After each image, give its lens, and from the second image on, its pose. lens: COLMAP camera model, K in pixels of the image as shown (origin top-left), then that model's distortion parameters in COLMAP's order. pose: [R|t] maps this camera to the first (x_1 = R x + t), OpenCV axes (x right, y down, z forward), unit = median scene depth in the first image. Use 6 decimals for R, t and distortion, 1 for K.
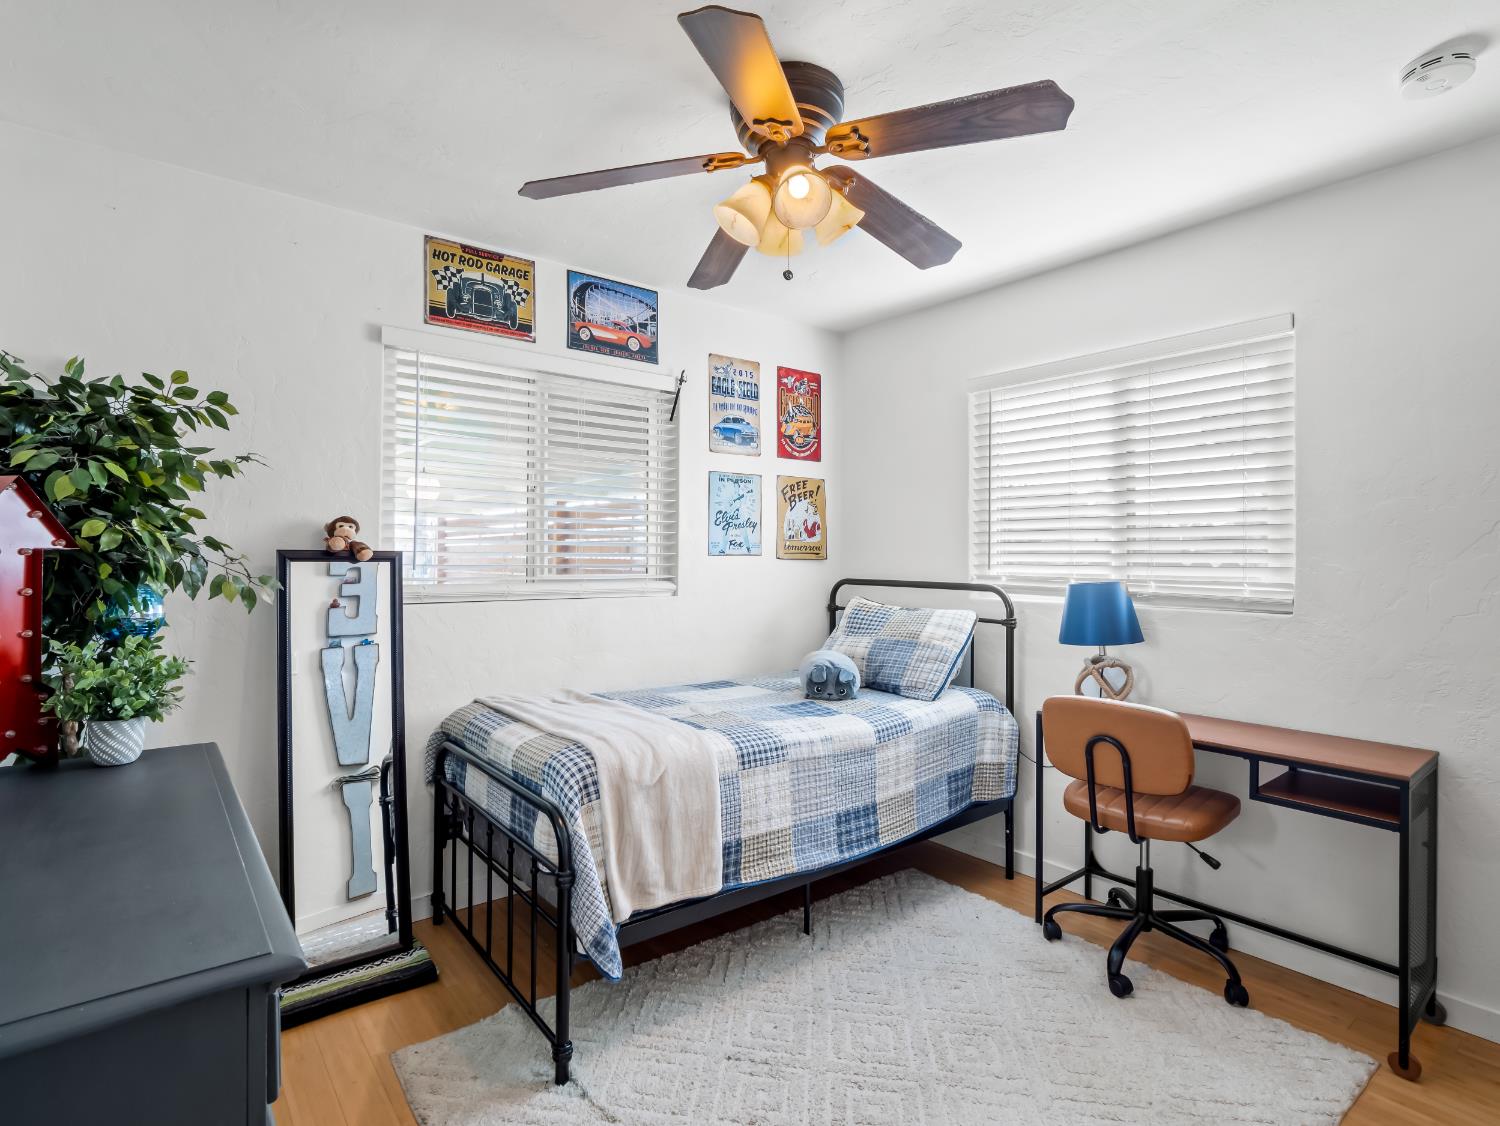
lens RADIAL K [[751.8, 0, 750.0], [0, 751.8, 563.0], [0, 0, 1]] dist [-0.001718, -0.000757]
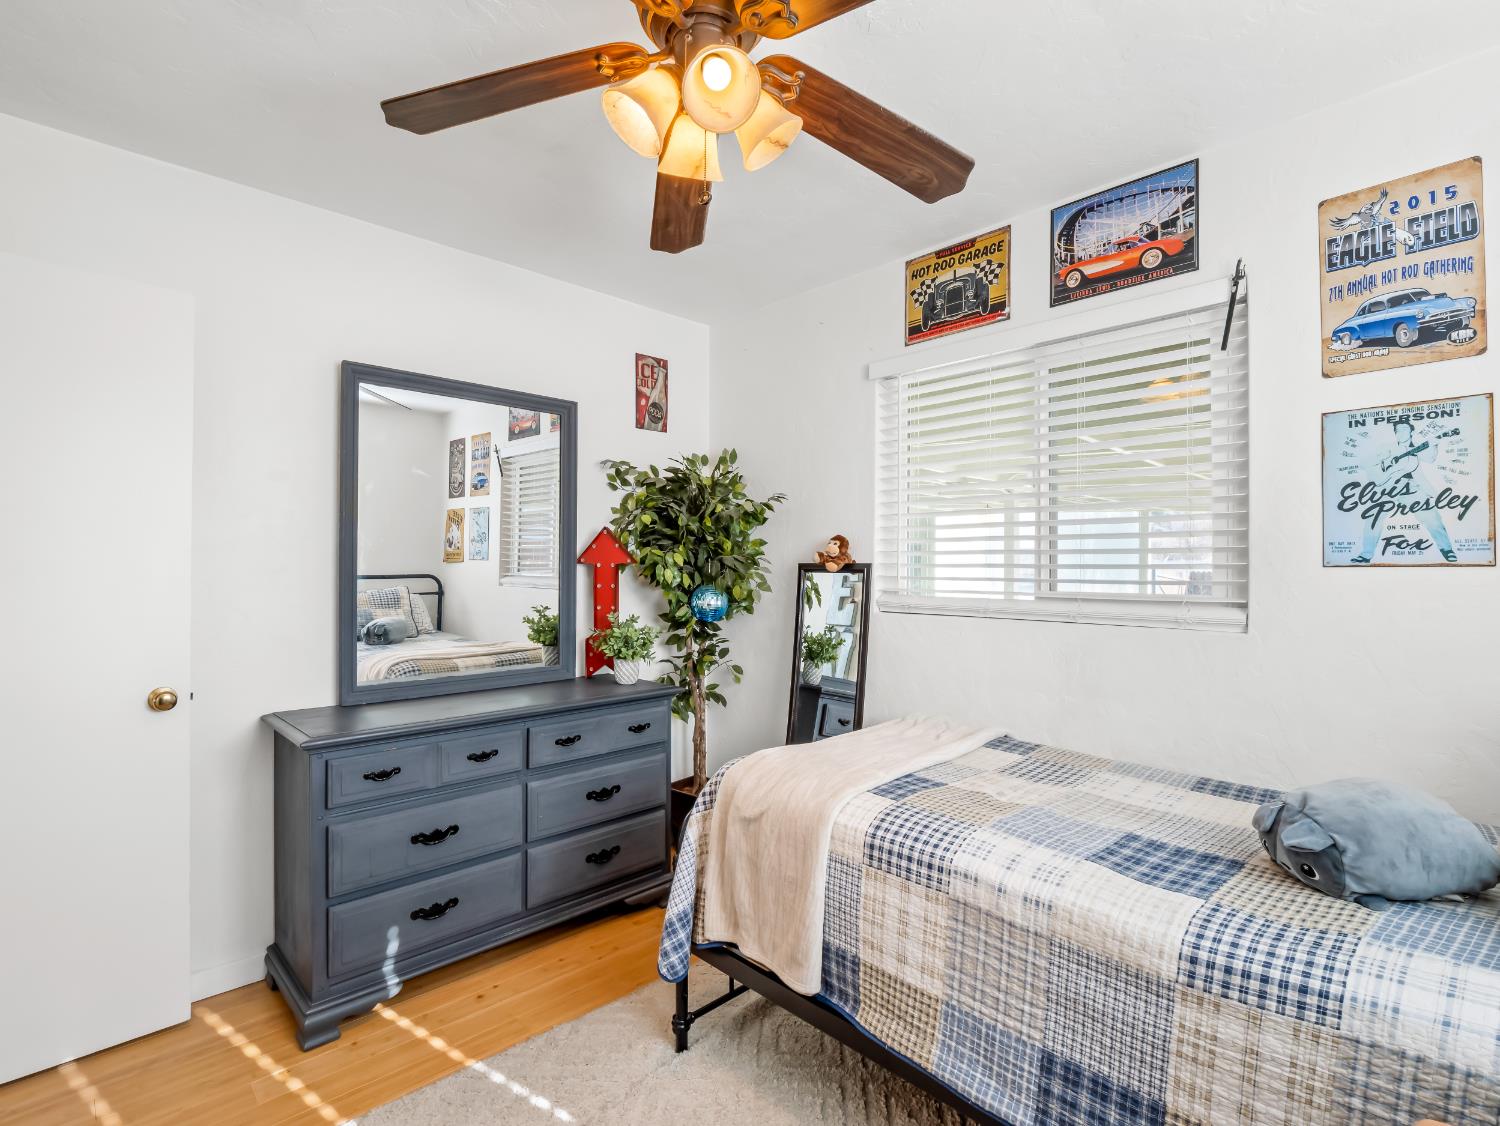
lens RADIAL K [[740.2, 0, 746.8], [0, 740.2, 568.0], [0, 0, 1]] dist [-0.010724, 0.000025]
pose [[0.098154, -0.001783, -0.995170, 0.499764], [-0.009139, 0.999955, -0.002693, -0.004227], [0.995129, 0.009360, 0.098133, 0.596891]]
